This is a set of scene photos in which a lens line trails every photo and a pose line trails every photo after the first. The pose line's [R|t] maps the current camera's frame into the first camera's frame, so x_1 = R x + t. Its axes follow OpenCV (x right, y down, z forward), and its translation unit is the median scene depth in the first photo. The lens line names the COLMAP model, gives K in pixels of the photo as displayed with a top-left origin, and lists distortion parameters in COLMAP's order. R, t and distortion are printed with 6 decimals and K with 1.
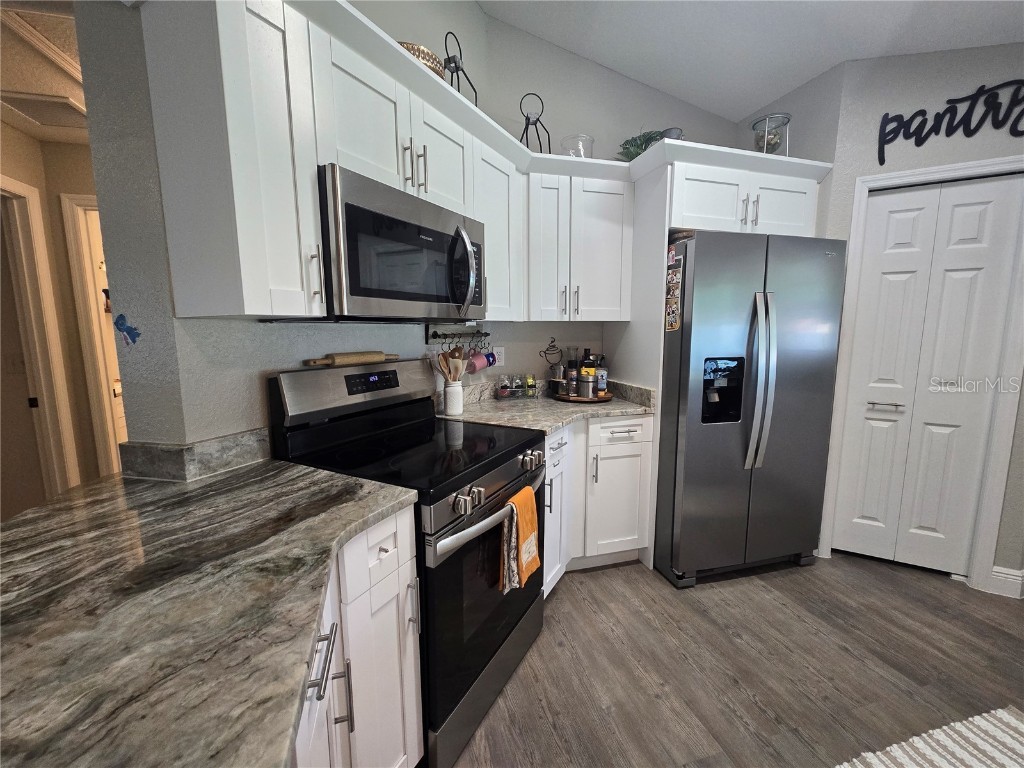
lens RADIAL K [[416.3, 0, 508.3], [0, 416.3, 383.3], [0, 0, 1]] dist [0.001223, -0.002648]
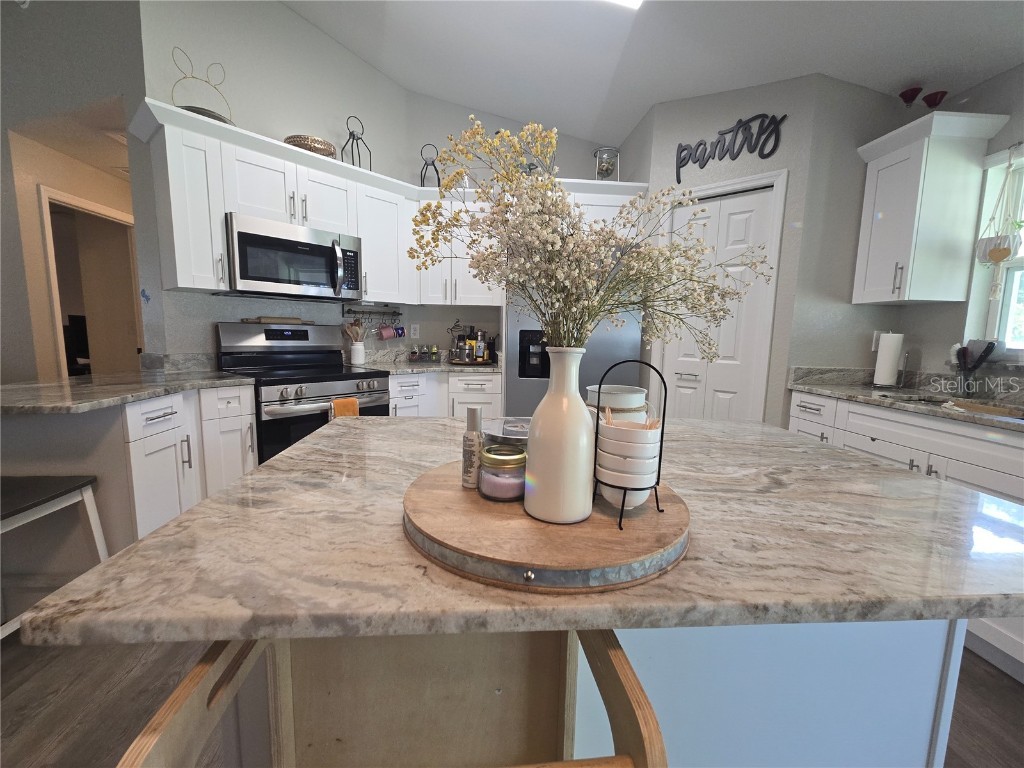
lens RADIAL K [[416.3, 0, 508.3], [0, 416.3, 383.3], [0, 0, 1]] dist [0.001223, -0.002648]
pose [[0.979371, 0.048717, -0.196110, 0.697194], [-0.050206, 0.998735, -0.002629, 0.118983], [0.195734, 0.012421, 0.980578, -0.358772]]
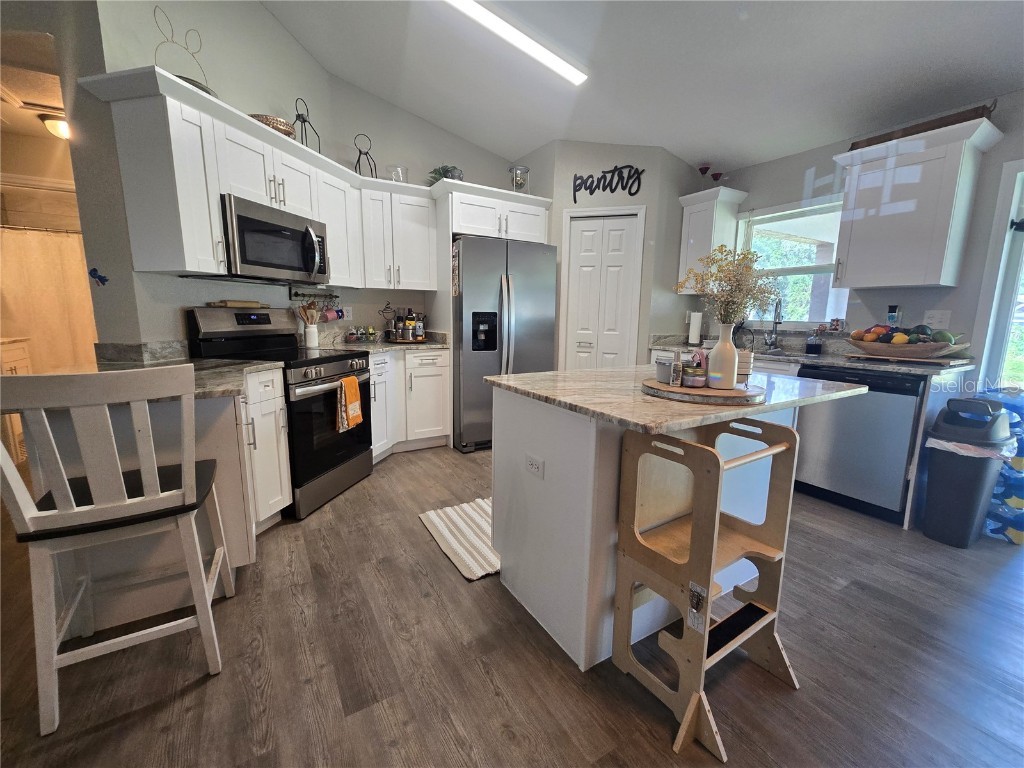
lens RADIAL K [[419.1, 0, 509.9], [0, 419.1, 380.6], [0, 0, 1]] dist [-0.001478, -0.000252]
pose [[0.964091, -0.026399, 0.264256, 0.159094], [0.017968, 0.999251, 0.034271, 0.157457], [-0.264962, -0.028292, 0.963844, -0.667043]]
